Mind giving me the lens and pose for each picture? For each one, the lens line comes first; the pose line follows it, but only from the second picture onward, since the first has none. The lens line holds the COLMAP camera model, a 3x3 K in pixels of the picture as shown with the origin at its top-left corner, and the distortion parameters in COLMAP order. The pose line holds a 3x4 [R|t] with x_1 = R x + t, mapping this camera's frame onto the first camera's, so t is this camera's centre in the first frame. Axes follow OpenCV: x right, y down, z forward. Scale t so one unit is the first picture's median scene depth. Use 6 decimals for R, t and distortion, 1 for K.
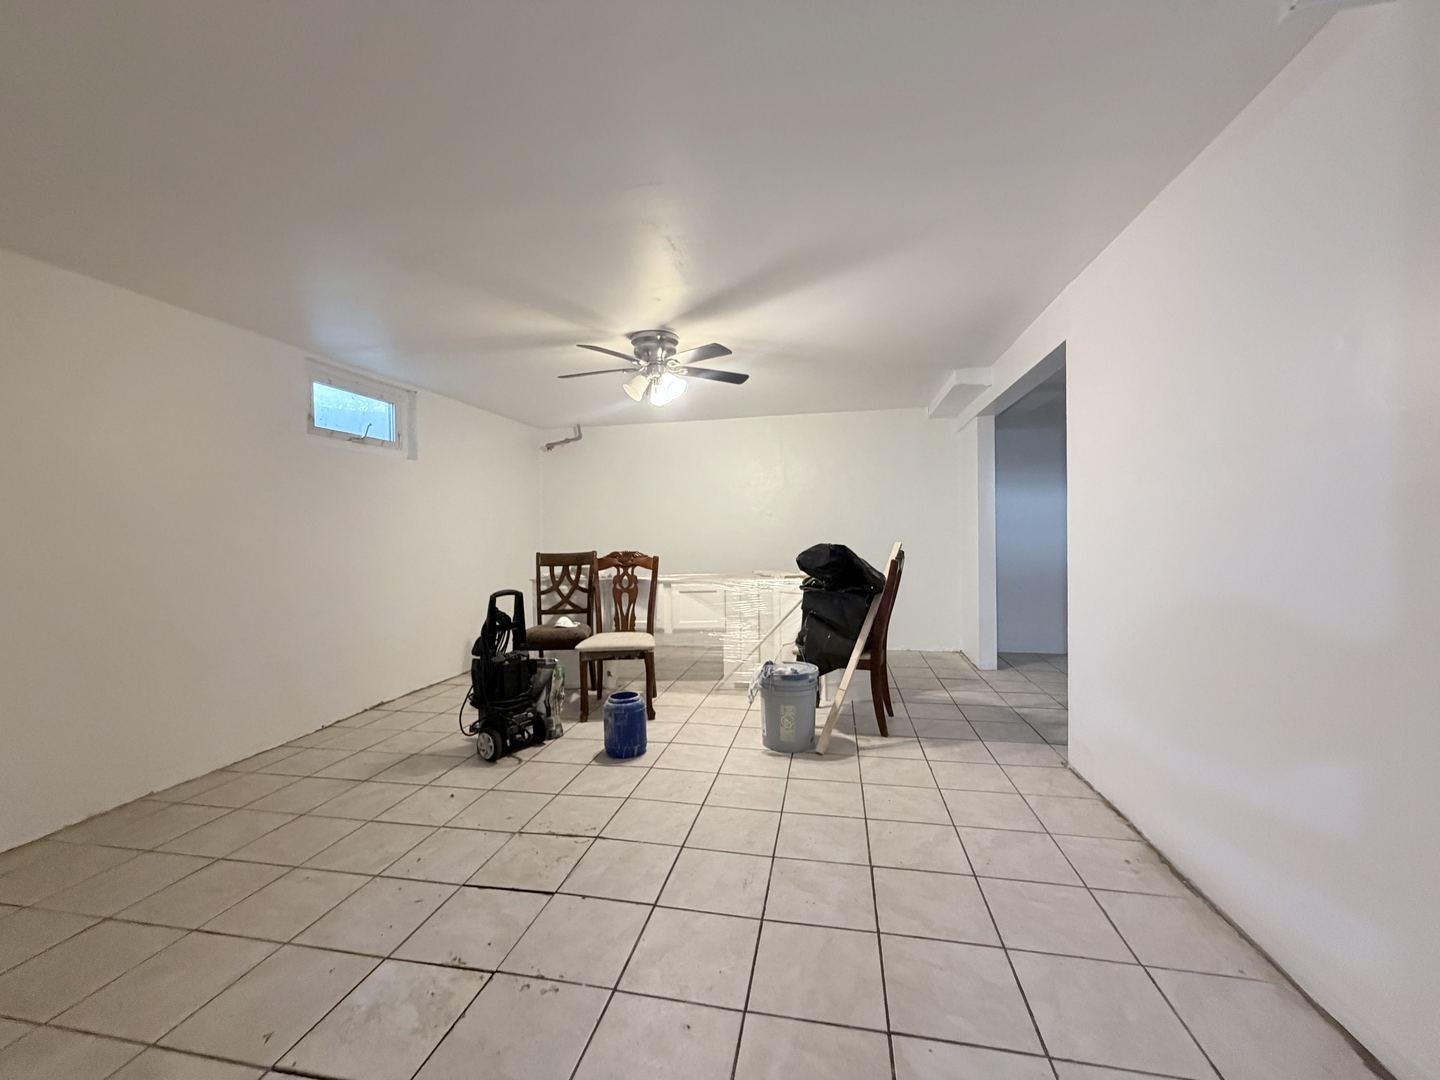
lens RADIAL K [[578.1, 0, 716.7], [0, 578.1, 538.8], [0, 0, 1]] dist [-0.000965, 0.000032]
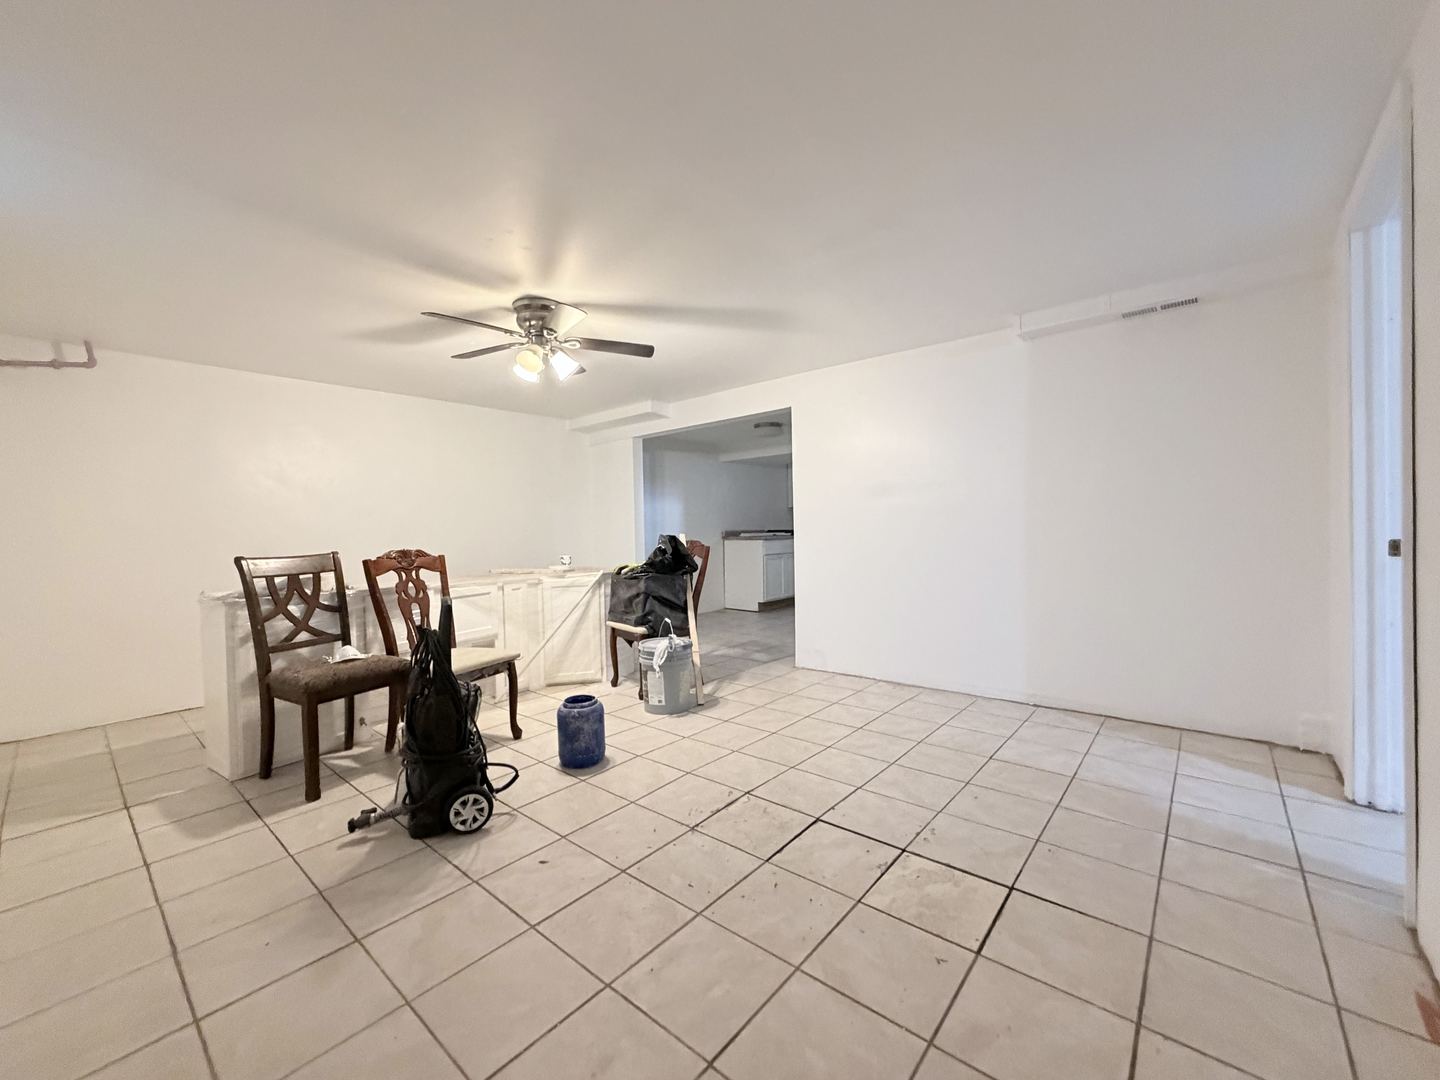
lens RADIAL K [[580.9, 0, 716.4], [0, 580.9, 536.5], [0, 0, 1]] dist [-0.001552, -0.000198]
pose [[0.482472, -0.002756, 0.875907, -0.801346], [0.023876, 0.999665, -0.010007, 0.027033], [-0.875586, 0.025741, 0.482376, 0.339595]]
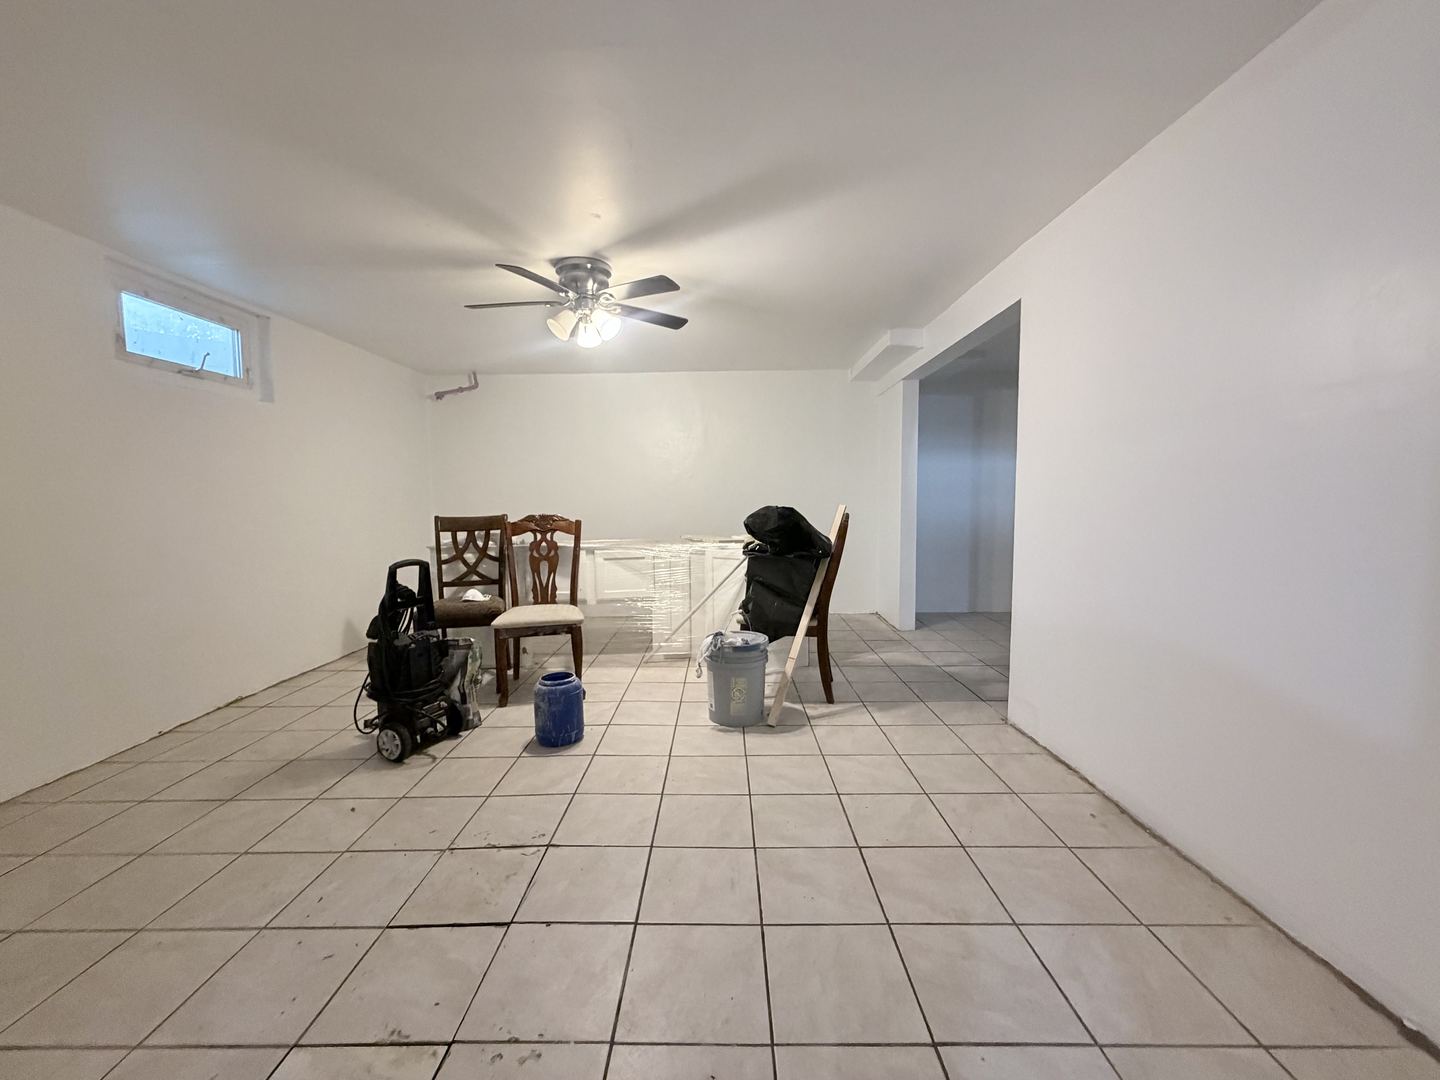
lens RADIAL K [[576.5, 0, 717.2], [0, 576.5, 539.8], [0, 0, 1]] dist [-0.001158, 0.000492]
pose [[0.981641, -0.007549, 0.190591, -0.081105], [-0.004043, 0.998169, 0.060359, 0.007340], [-0.190698, -0.060021, 0.979812, 0.094840]]
